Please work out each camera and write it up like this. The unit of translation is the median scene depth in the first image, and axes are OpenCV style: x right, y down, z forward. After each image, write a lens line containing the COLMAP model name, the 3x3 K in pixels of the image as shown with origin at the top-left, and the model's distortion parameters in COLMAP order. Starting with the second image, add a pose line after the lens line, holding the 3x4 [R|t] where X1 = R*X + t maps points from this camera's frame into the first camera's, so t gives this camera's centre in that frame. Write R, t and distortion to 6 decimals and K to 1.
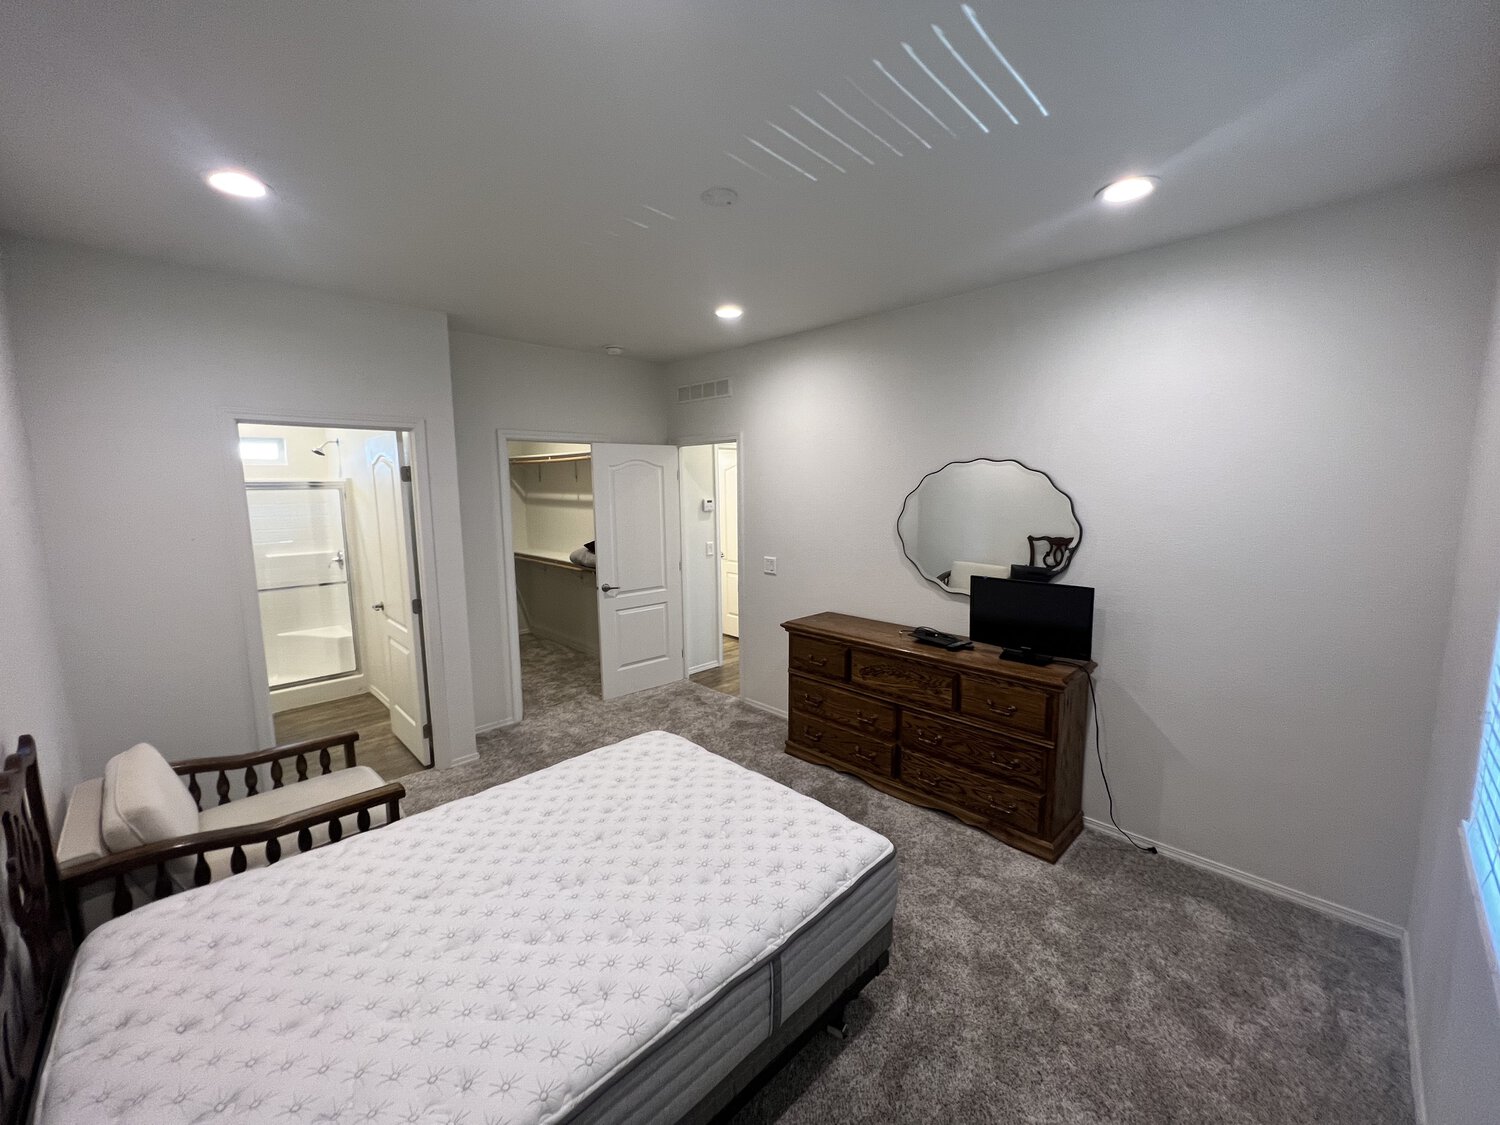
lens RADIAL K [[602.8, 0, 750.0], [0, 602.8, 562.5], [0, 0, 1]] dist [0.001716, 0.000365]
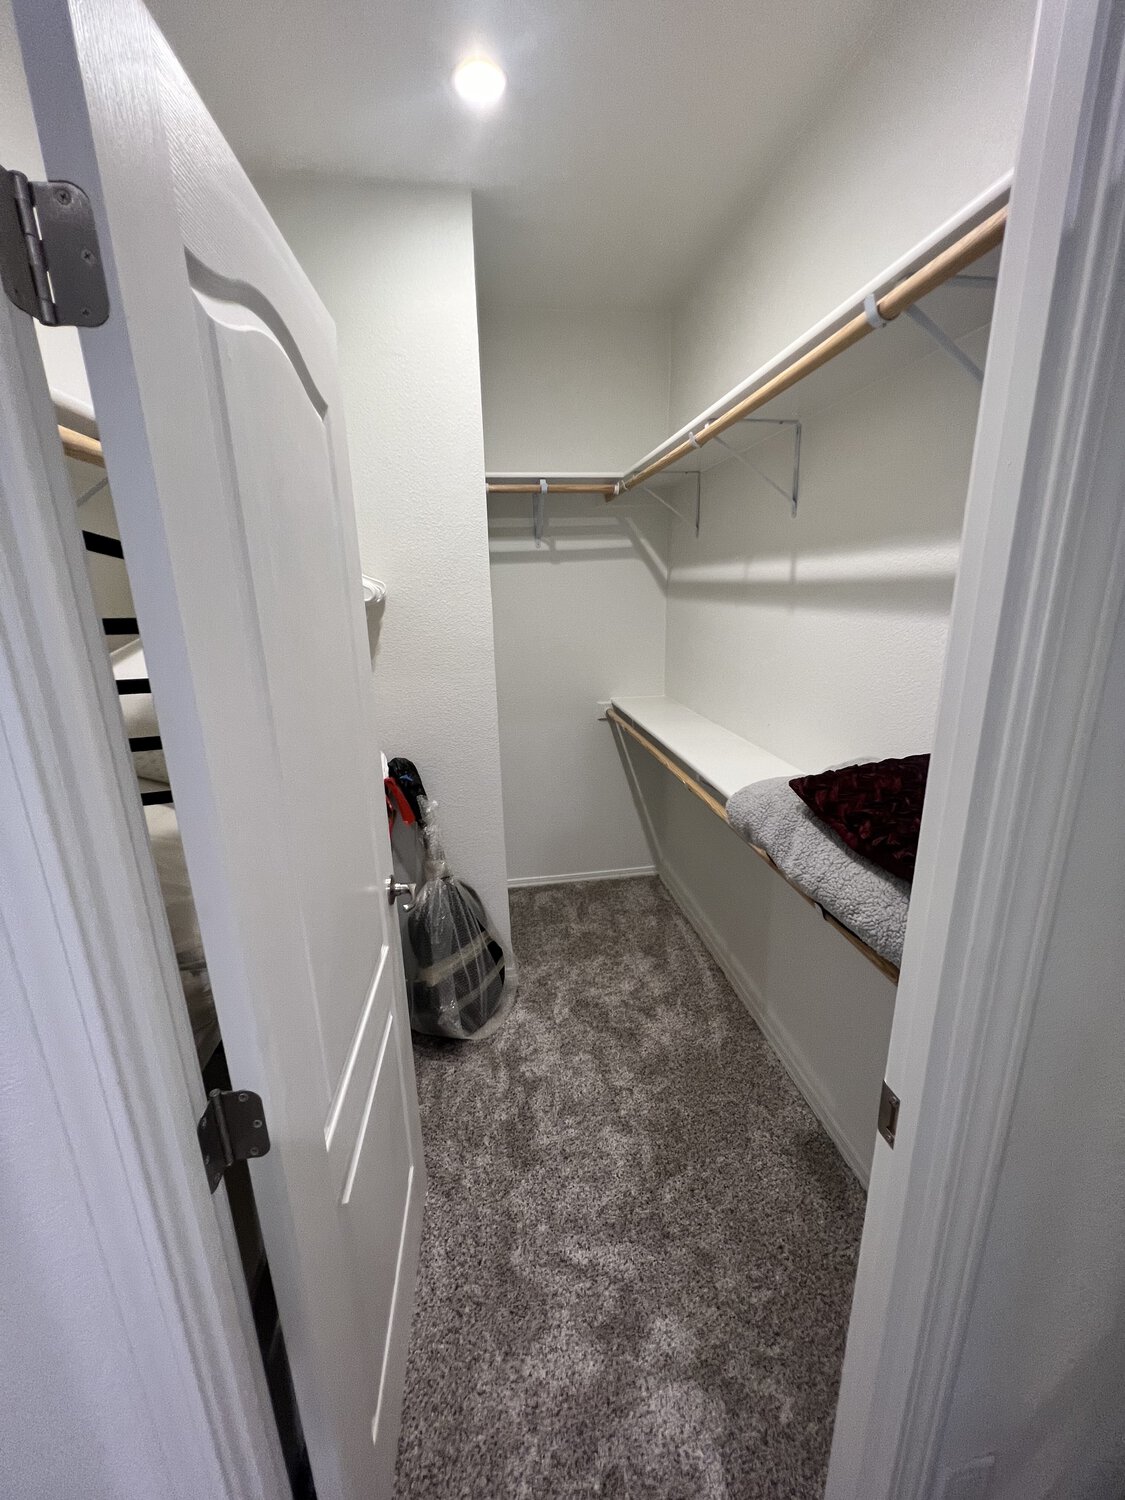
lens RADIAL K [[602.8, 0, 562.5], [0, 602.8, 750.0], [0, 0, 1]] dist [0.001716, 0.000365]
pose [[0.801068, 0.142389, -0.581391, -0.187597], [-0.060468, 0.985576, 0.158063, -0.059428], [0.595512, -0.091463, 0.798123, 0.676694]]
